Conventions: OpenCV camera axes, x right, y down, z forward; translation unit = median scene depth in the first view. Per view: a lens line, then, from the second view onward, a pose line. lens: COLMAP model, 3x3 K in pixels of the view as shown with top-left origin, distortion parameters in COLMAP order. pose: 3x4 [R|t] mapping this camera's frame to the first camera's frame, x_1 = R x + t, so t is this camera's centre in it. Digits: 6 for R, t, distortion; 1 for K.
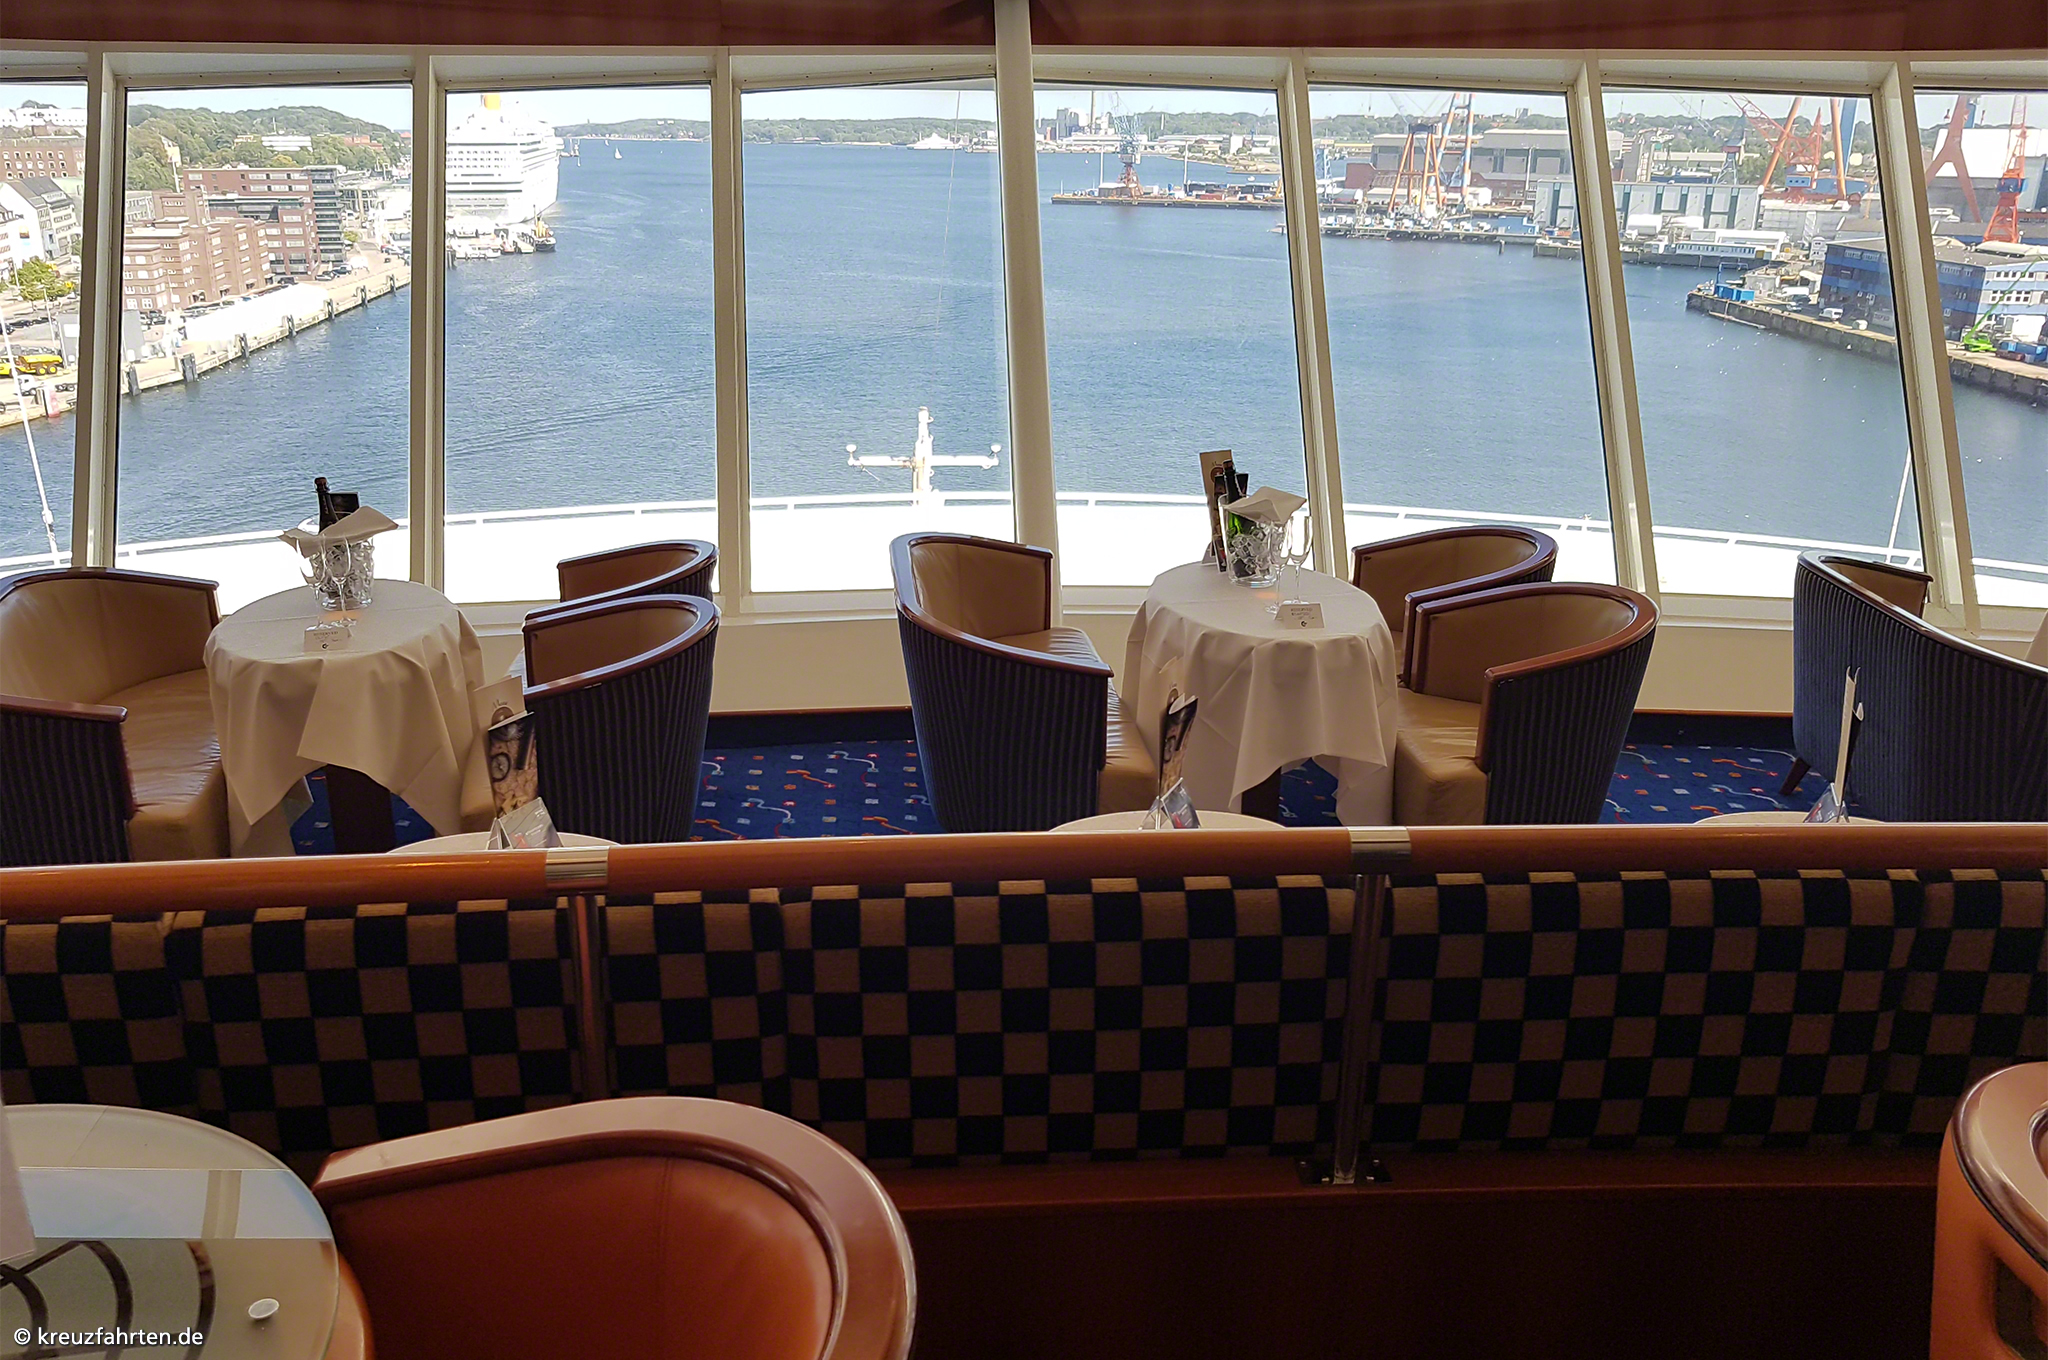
lens RADIAL K [[1546.8, 0, 1024.0], [0, 1546.8, 680.0], [0, 0, 1]] dist [-0.061352, 0.087225]
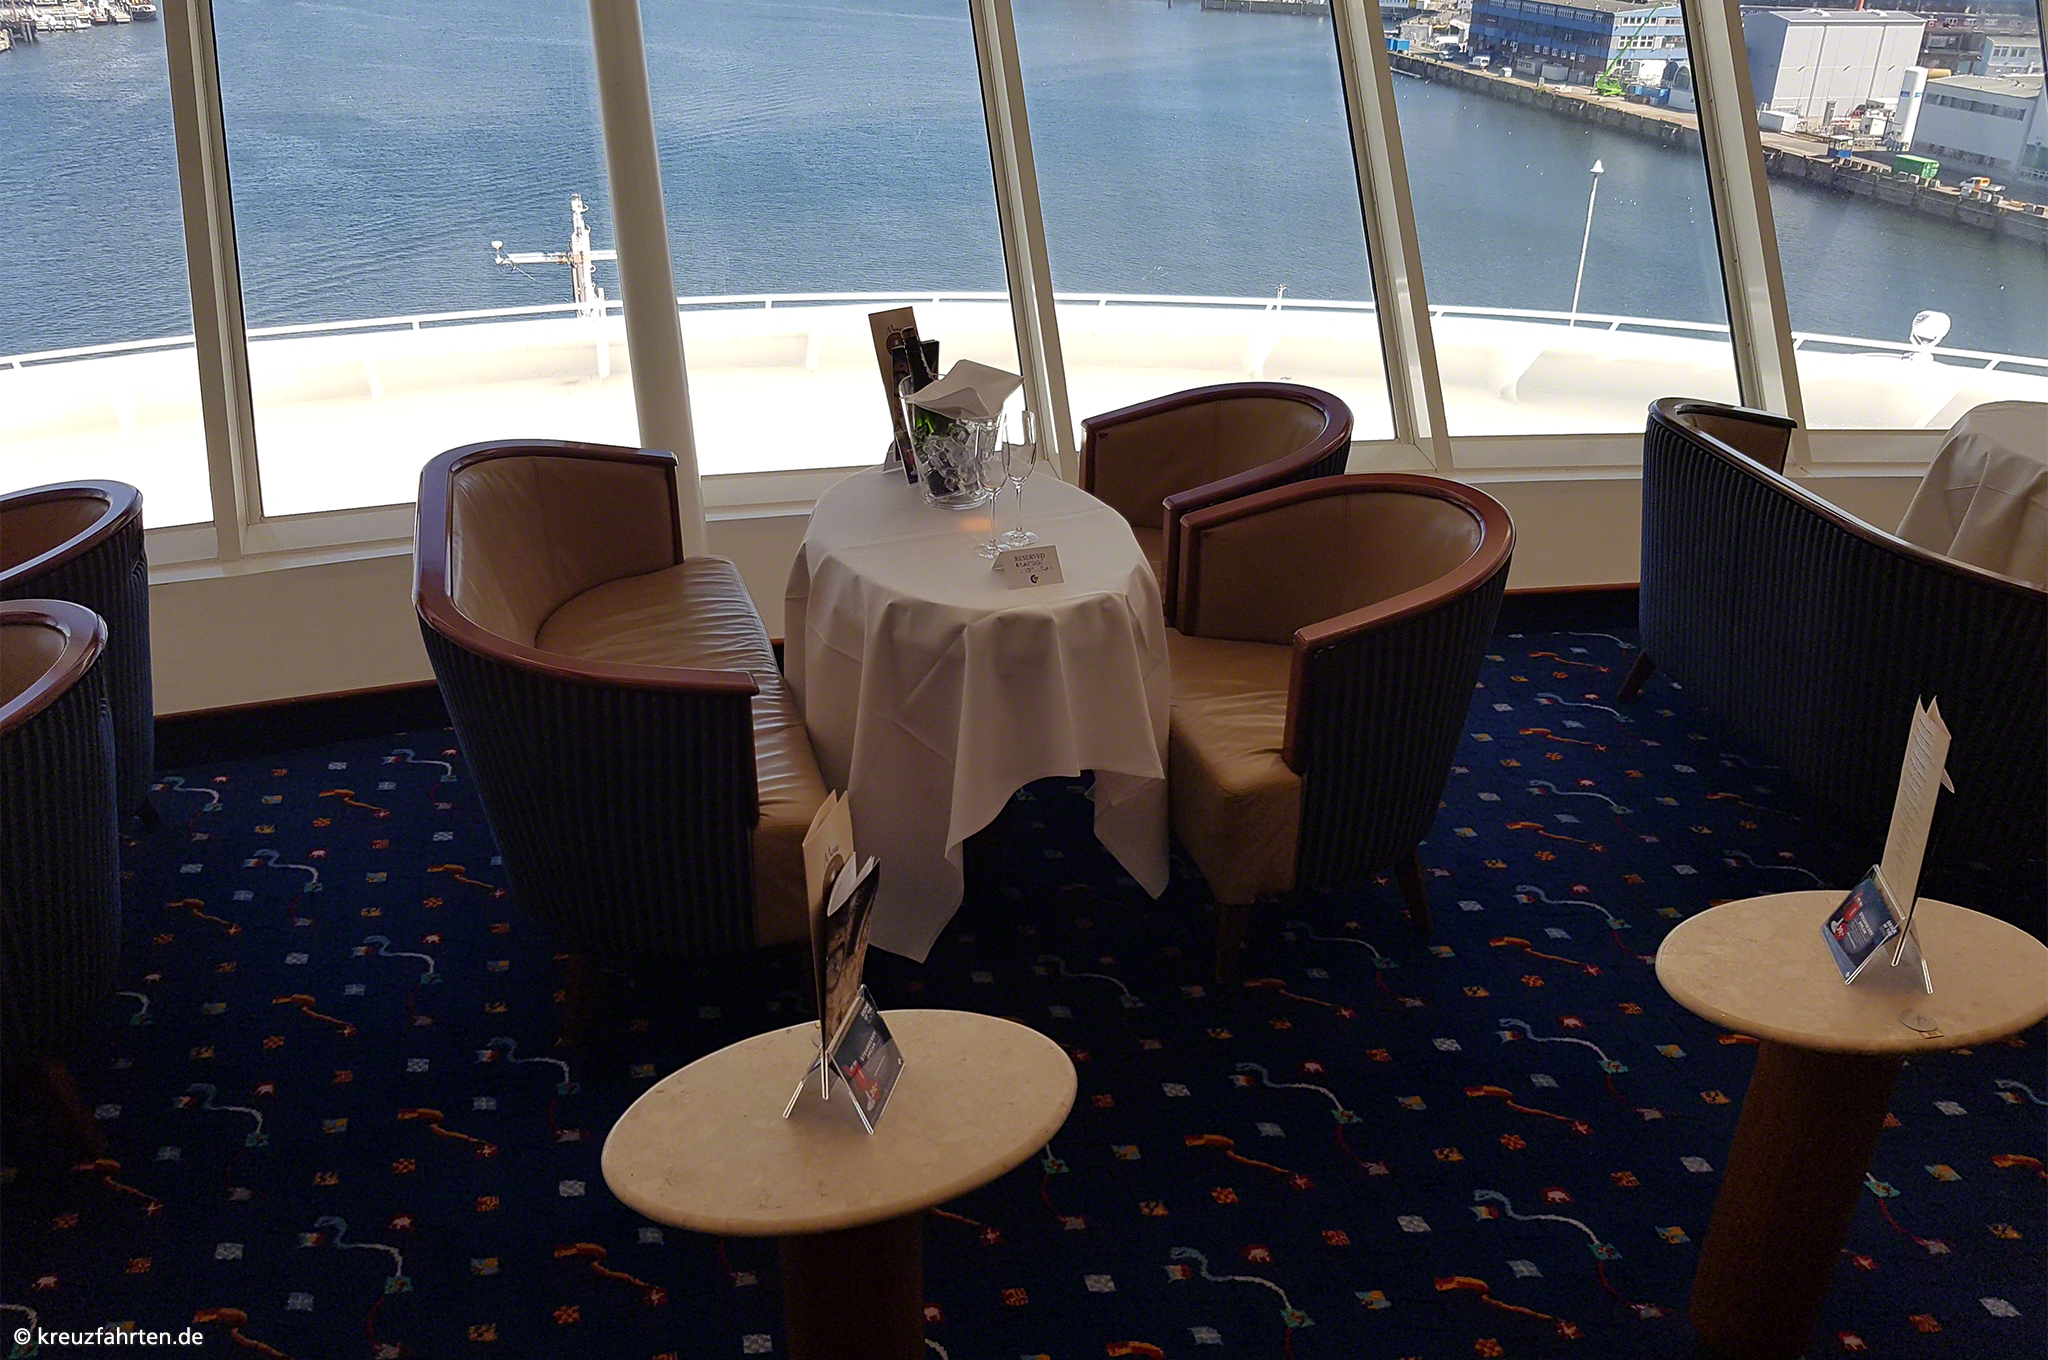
lens RADIAL K [[1550.7, 0, 1024.0], [0, 1550.7, 680.0], [0, 0, 1]] dist [0.003900, -0.000542]
pose [[0.979923, -0.089084, 0.178367, 0.044116], [0.063938, 0.987789, 0.142076, -0.080676], [-0.188846, -0.127819, 0.973653, 0.287729]]
